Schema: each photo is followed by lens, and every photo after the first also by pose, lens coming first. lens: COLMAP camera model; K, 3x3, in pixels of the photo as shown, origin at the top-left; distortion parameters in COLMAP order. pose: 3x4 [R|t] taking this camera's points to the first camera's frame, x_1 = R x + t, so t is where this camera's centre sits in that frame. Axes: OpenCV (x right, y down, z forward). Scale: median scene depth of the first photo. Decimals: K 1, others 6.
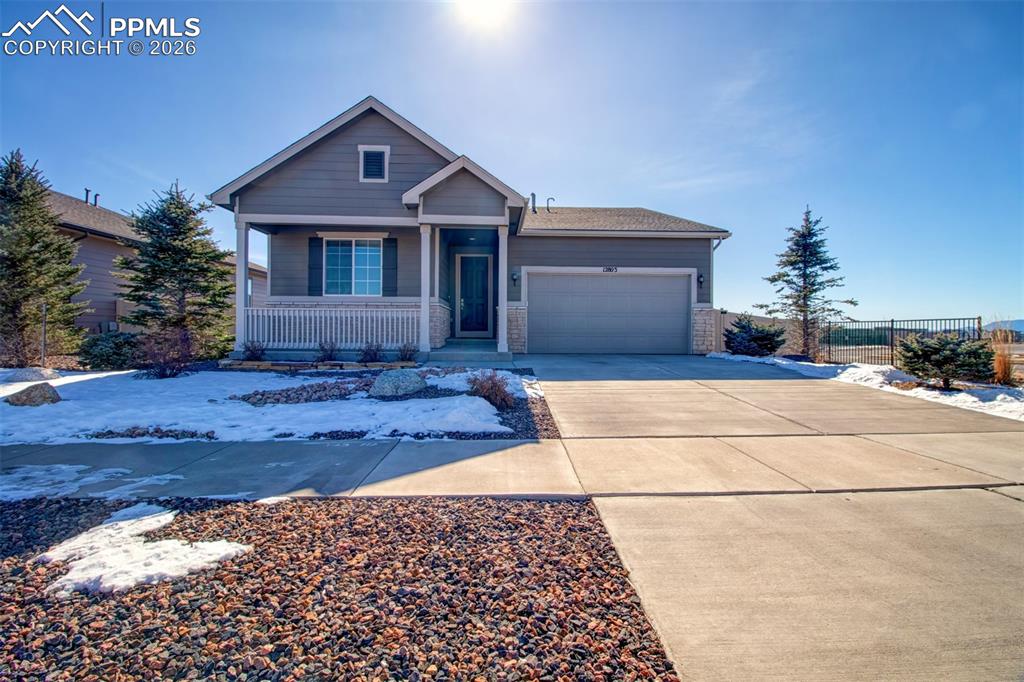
lens RADIAL K [[477.1, 0, 521.9], [0, 477.1, 337.7], [0, 0, 1]] dist [-0.003348, -0.000976]
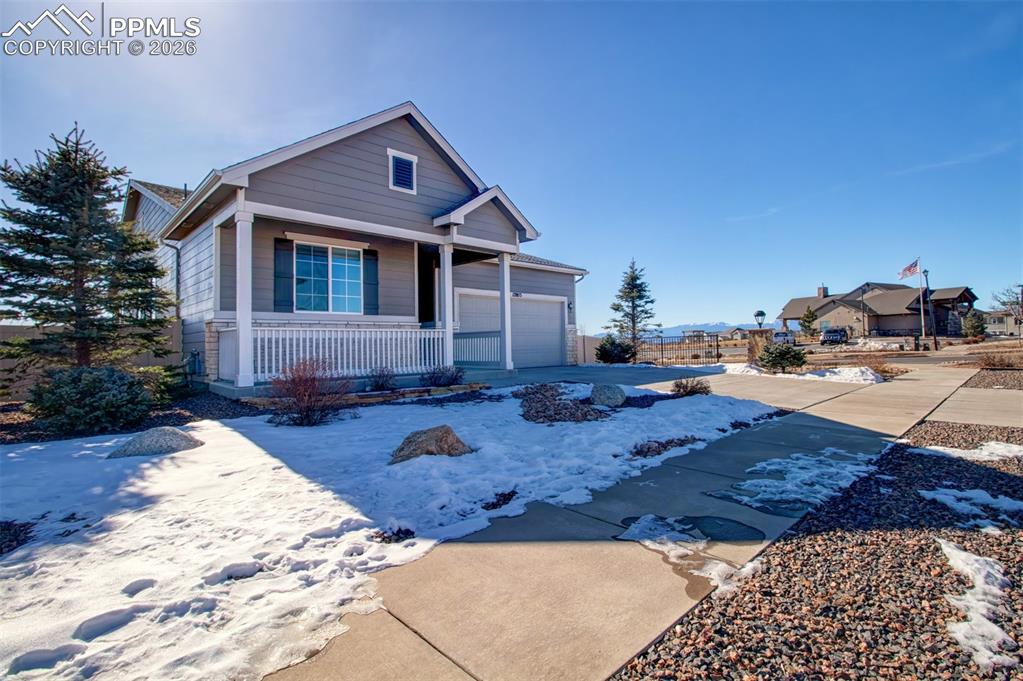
lens RADIAL K [[476.6, 0, 517.9], [0, 476.6, 338.2], [0, 0, 1]] dist [-0.003348, -0.000976]
pose [[0.754785, -0.011490, 0.655872, -0.656565], [0.033635, 0.999209, -0.021202, -0.015105], [-0.655110, 0.038063, 0.754574, 0.150870]]
